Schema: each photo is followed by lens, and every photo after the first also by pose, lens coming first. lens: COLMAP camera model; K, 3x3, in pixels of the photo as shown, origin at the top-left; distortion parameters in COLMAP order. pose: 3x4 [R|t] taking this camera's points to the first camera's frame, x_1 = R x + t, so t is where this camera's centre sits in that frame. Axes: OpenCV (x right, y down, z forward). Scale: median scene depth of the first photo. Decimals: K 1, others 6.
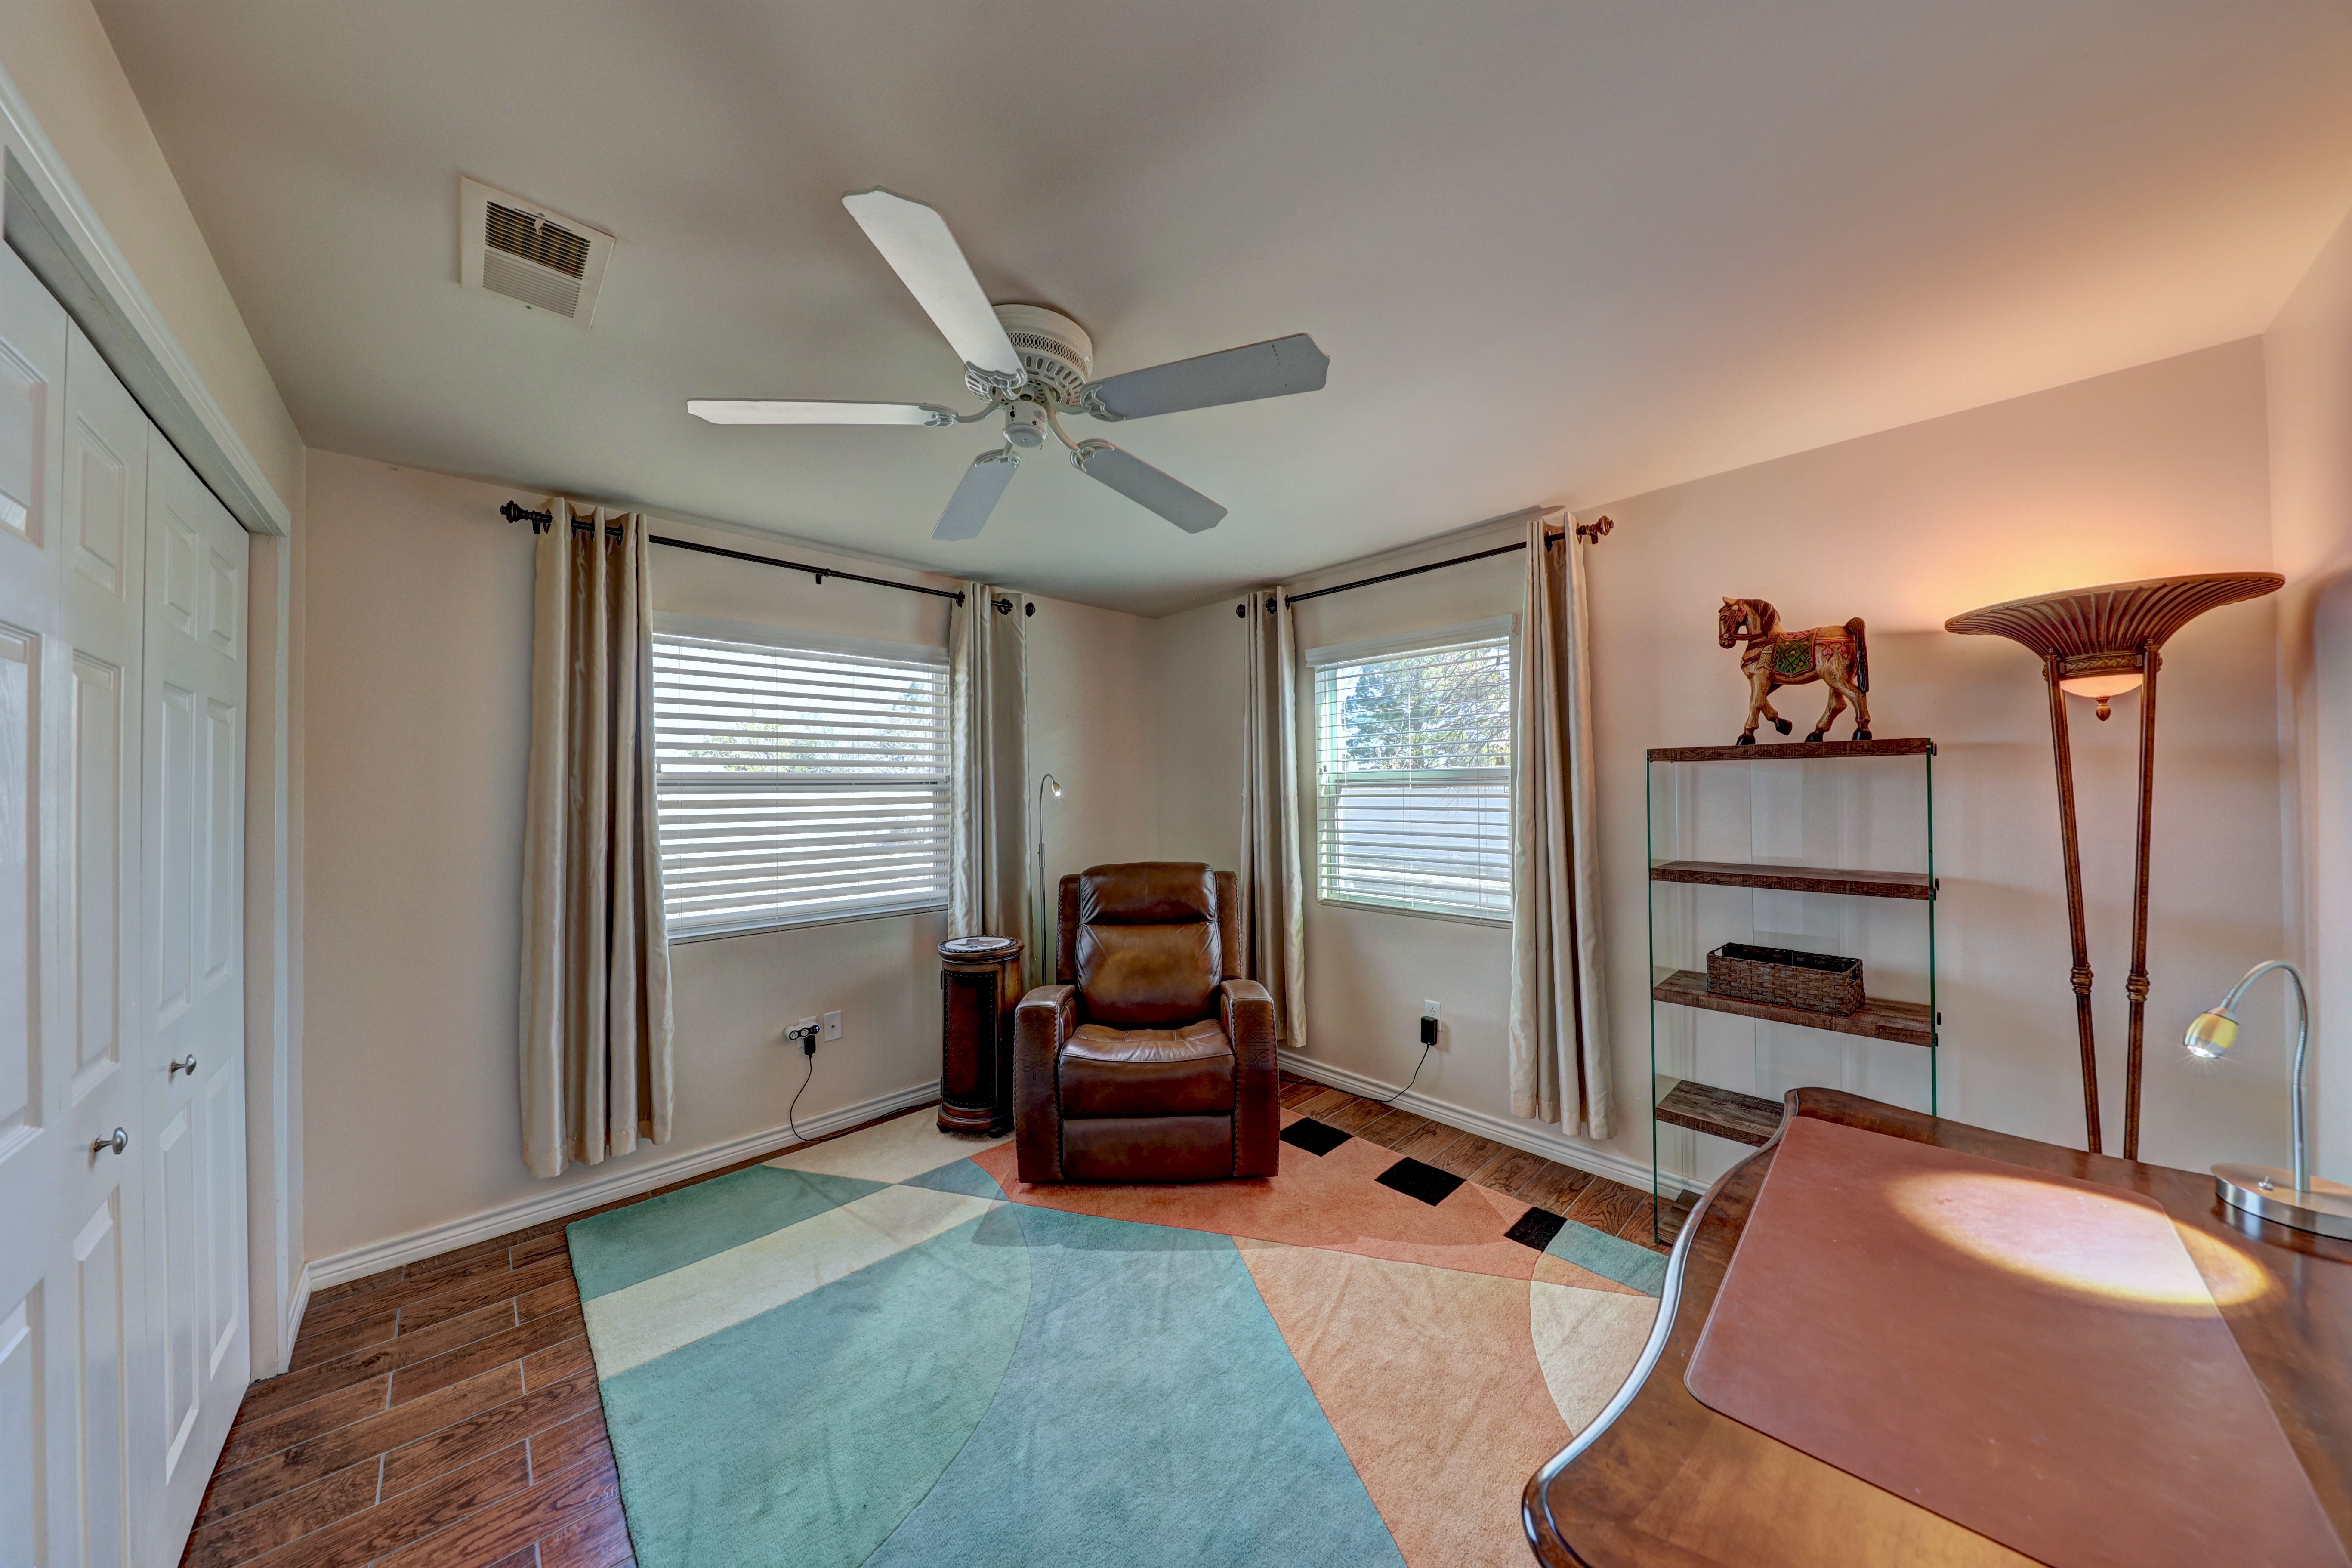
lens RADIAL K [[747.2, 0, 1178.4], [0, 747.2, 780.0], [0, 0, 1]] dist [-0.000972, -0.000100]
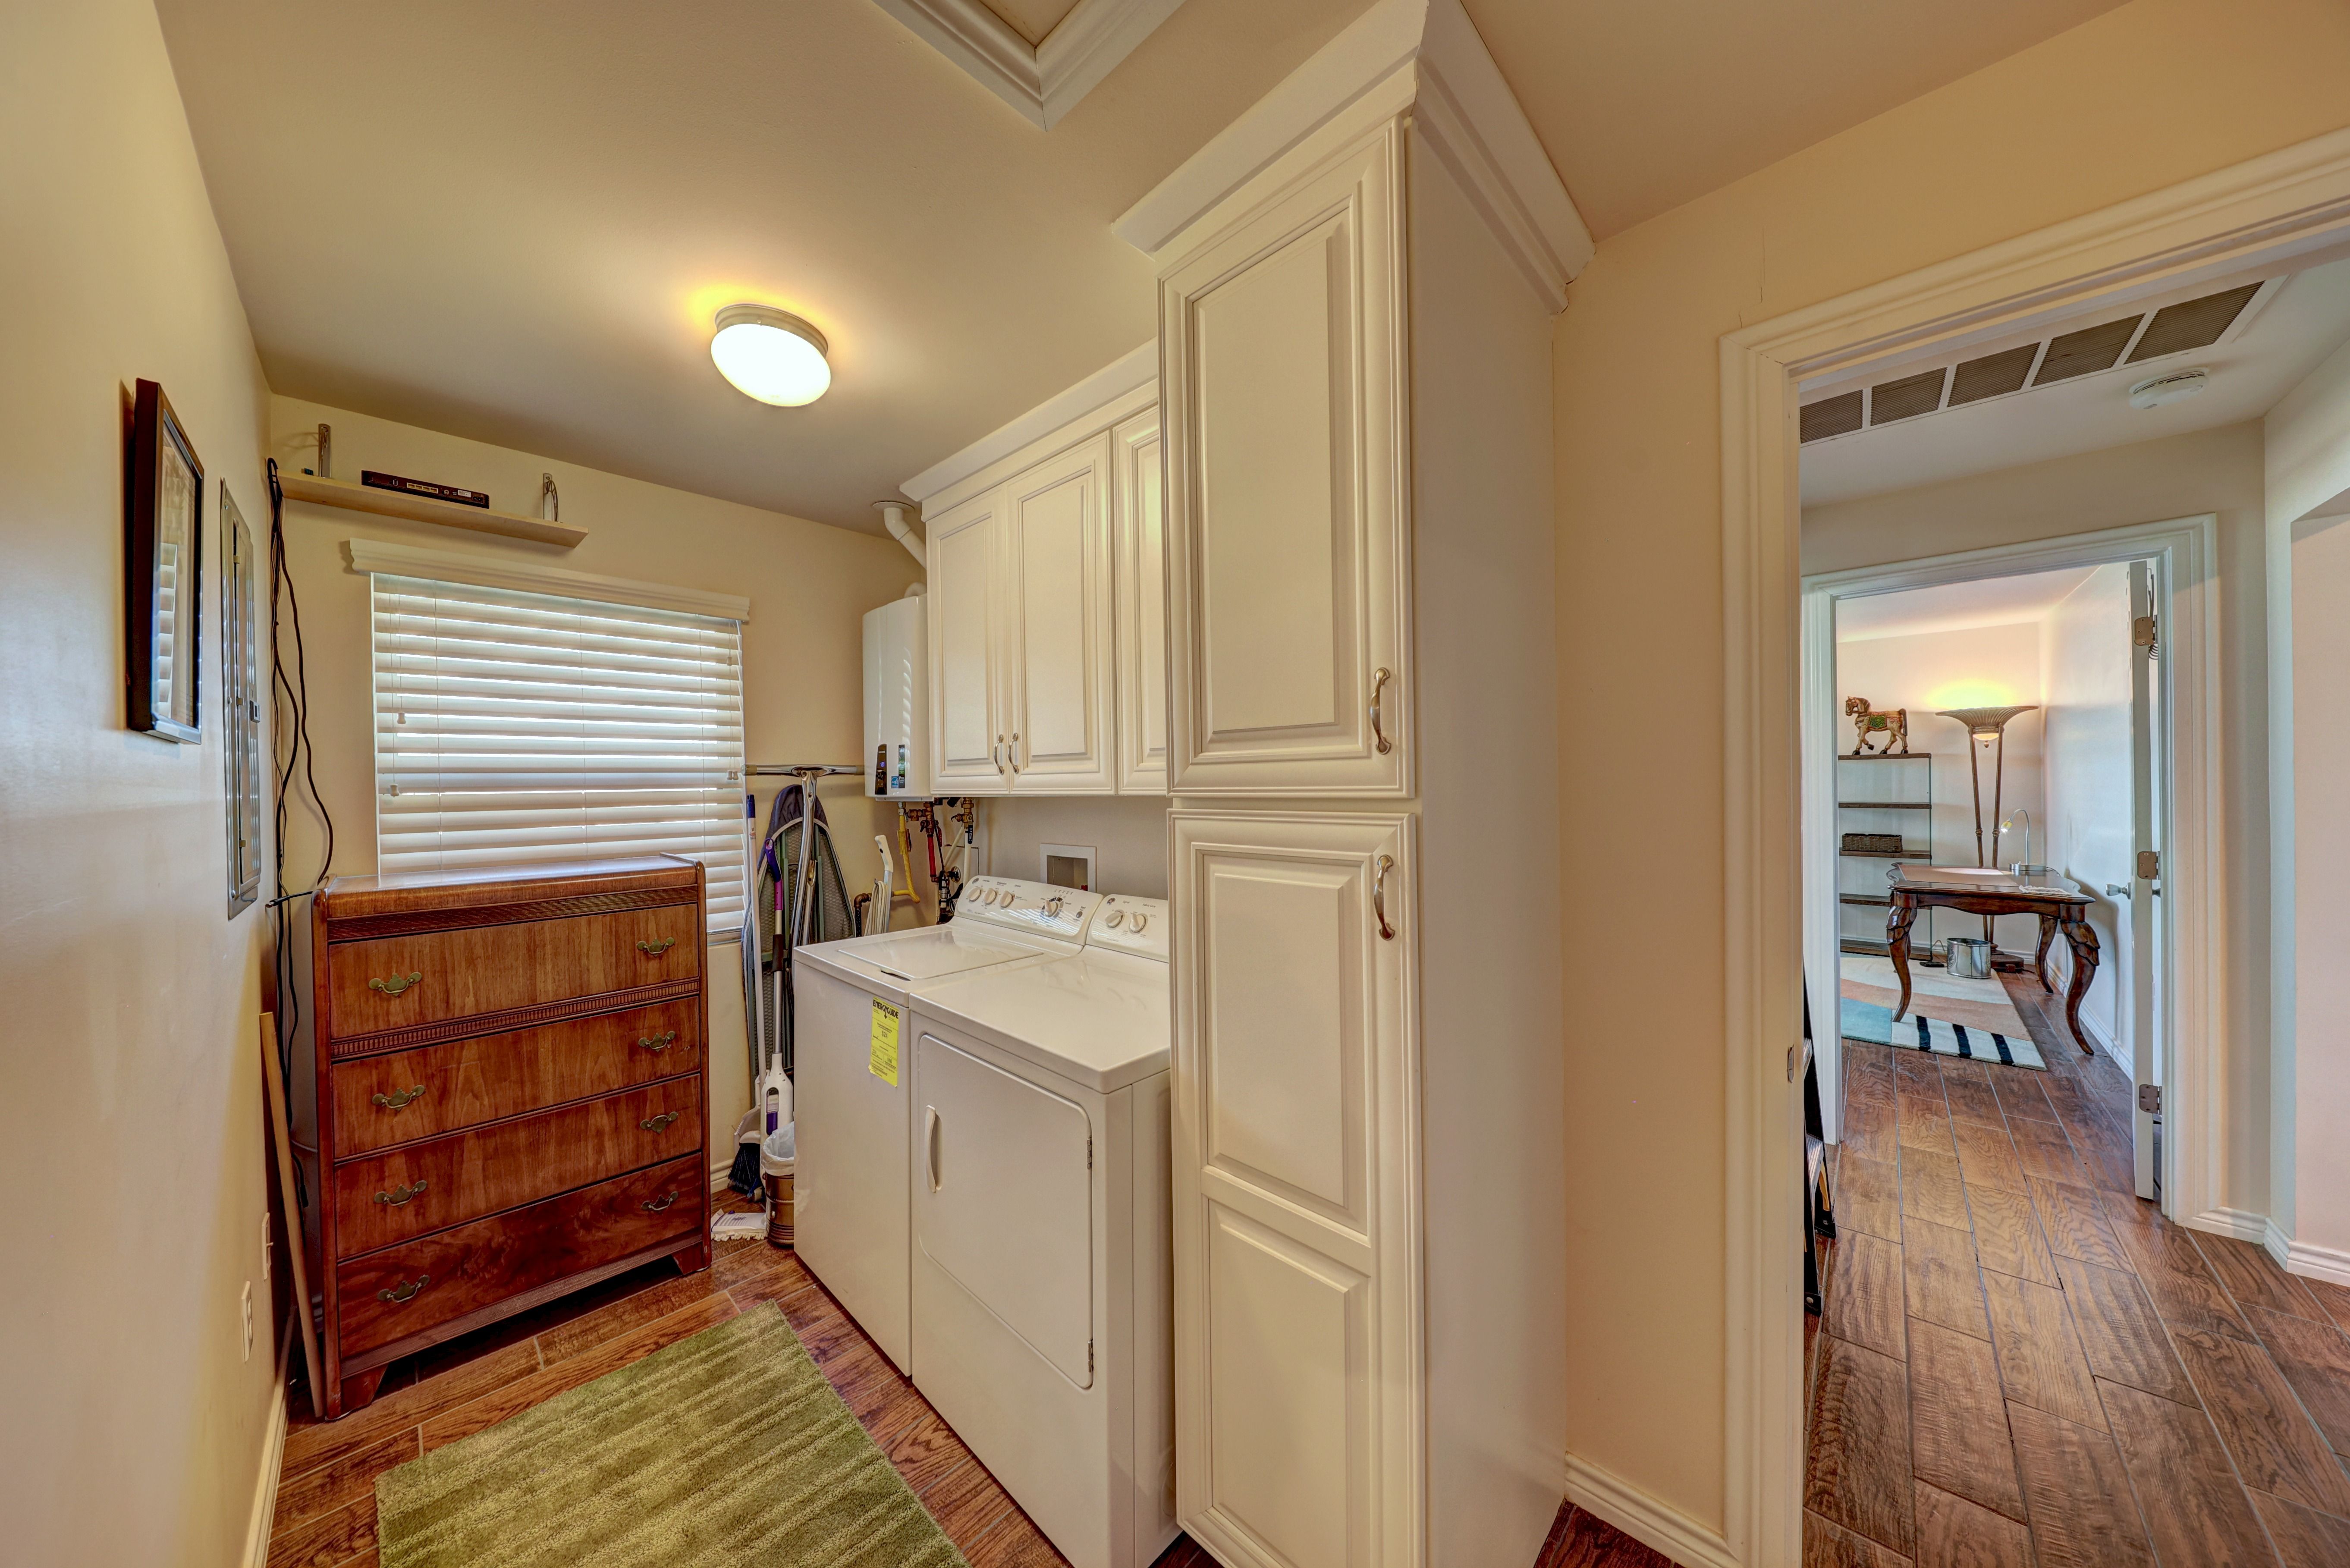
lens RADIAL K [[746.6, 0, 1168.4], [0, 746.6, 787.5], [0, 0, 1]] dist [-0.000972, -0.000100]
pose [[0.999225, -0.003979, 0.039165, -1.848080], [0.003496, 0.999917, 0.012373, 0.029509], [-0.039211, -0.012227, 0.999156, -1.592833]]
